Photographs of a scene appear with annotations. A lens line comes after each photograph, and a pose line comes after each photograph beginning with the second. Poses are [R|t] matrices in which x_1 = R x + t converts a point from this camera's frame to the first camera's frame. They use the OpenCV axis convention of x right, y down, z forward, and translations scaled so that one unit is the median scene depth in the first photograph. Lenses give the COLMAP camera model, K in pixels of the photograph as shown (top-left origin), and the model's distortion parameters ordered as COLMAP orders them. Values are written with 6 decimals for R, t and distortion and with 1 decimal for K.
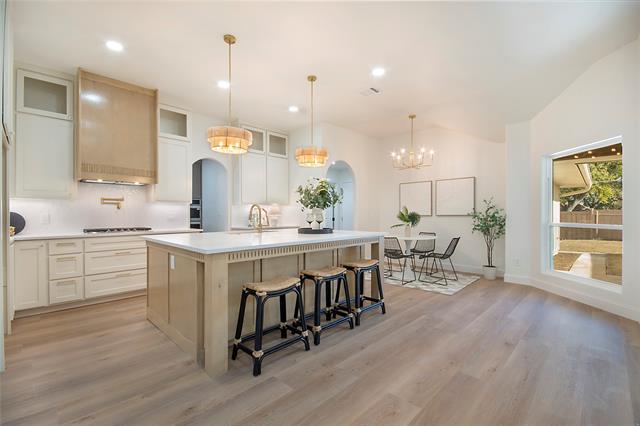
lens RADIAL K [[281.7, 0, 313.4], [0, 281.7, 217.0], [0, 0, 1]] dist [-0.004633, -0.002679]
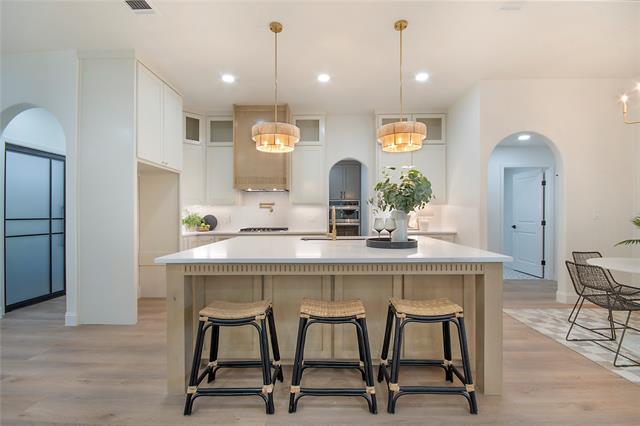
lens RADIAL K [[281.7, 0, 326.4], [0, 281.7, 209.4], [0, 0, 1]] dist [-0.004633, -0.002679]
pose [[0.688785, -0.017124, -0.724763, 0.334722], [-0.005429, 0.999571, -0.028776, -0.007738], [0.724945, 0.023755, 0.688397, 0.354362]]
